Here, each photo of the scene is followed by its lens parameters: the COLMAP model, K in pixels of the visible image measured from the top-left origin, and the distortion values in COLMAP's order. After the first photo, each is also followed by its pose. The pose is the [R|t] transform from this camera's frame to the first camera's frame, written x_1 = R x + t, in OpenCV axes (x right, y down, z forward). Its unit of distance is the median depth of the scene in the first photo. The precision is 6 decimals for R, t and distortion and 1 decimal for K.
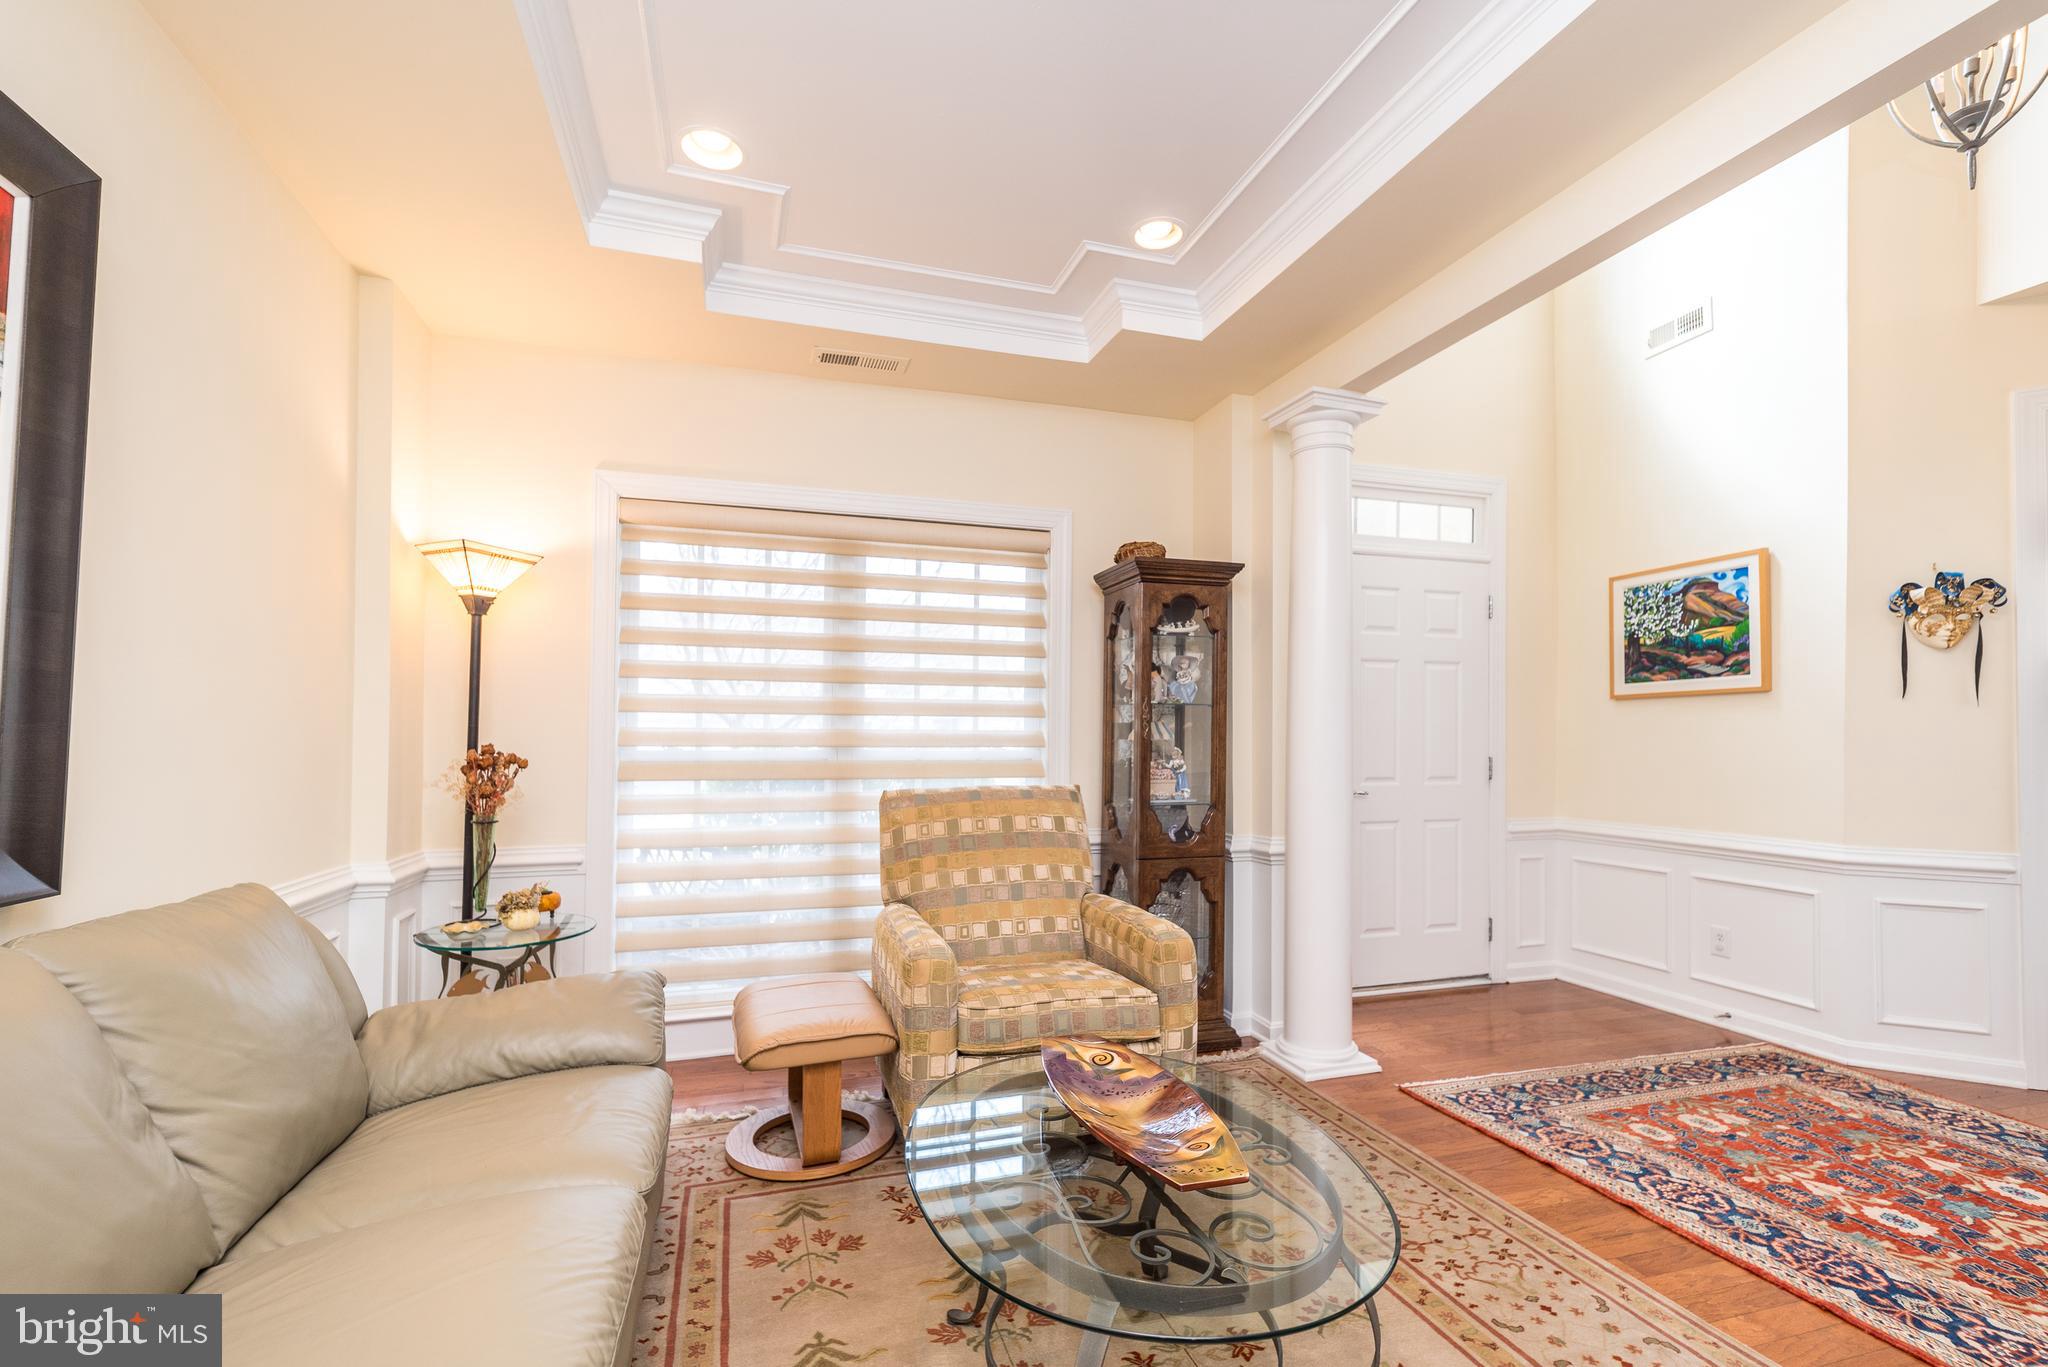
lens RADIAL K [[893.4, 0, 1030.3], [0, 893.4, 680.9], [0, 0, 1]] dist [0.008558, -0.000358]
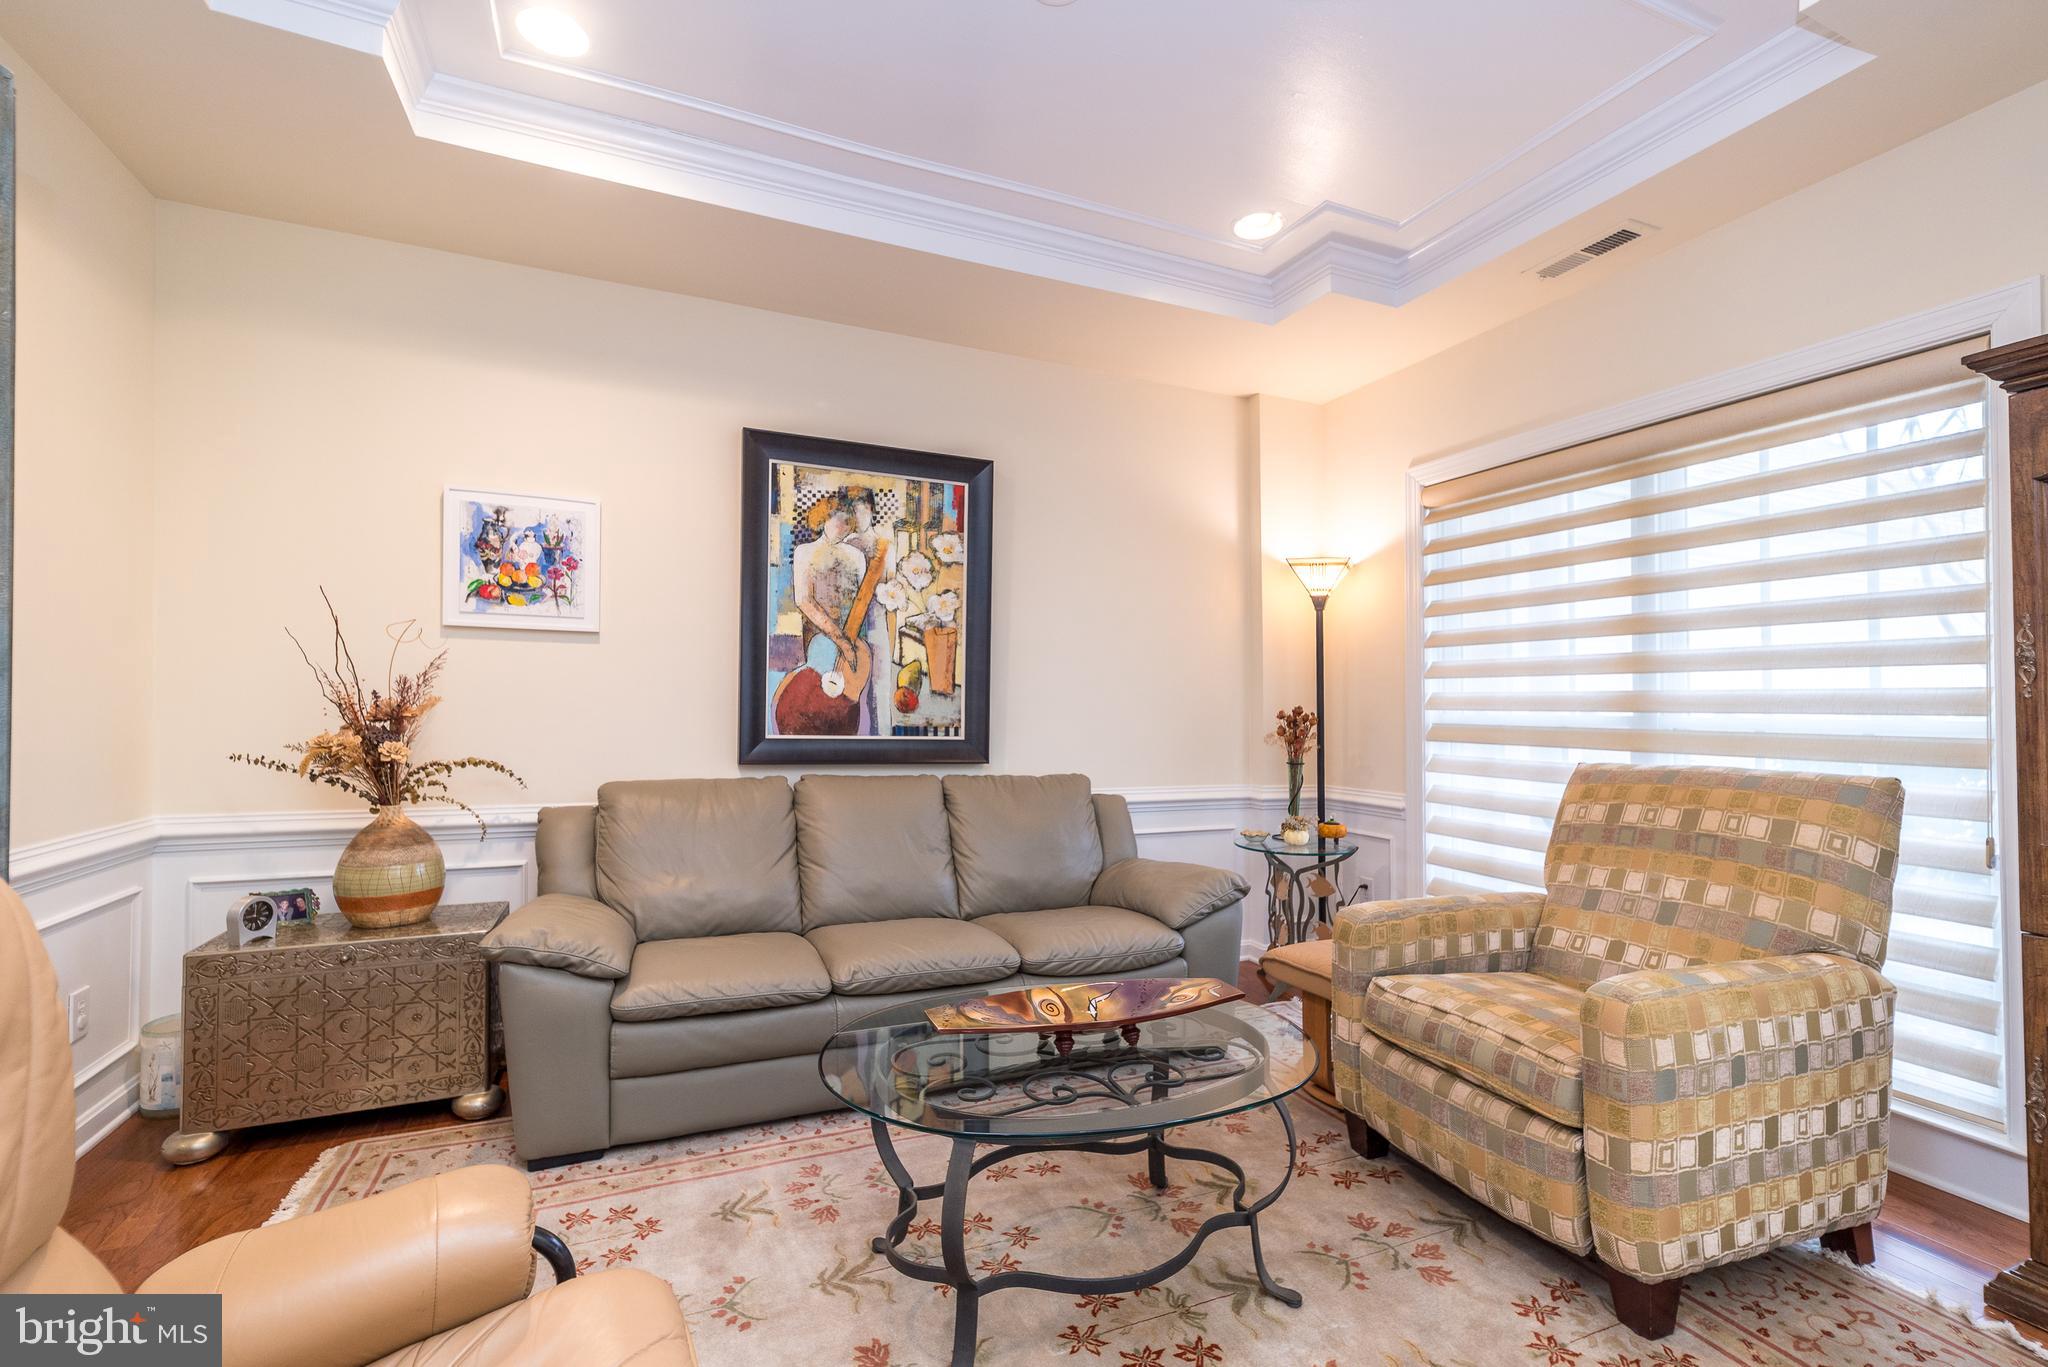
lens RADIAL K [[893.4, 0, 1030.3], [0, 893.4, 680.9], [0, 0, 1]] dist [0.008558, -0.000358]
pose [[0.100473, -0.033157, -0.994387, 0.646196], [0.059880, 0.997834, -0.027222, 0.039976], [0.993136, -0.056809, 0.102241, 0.430159]]
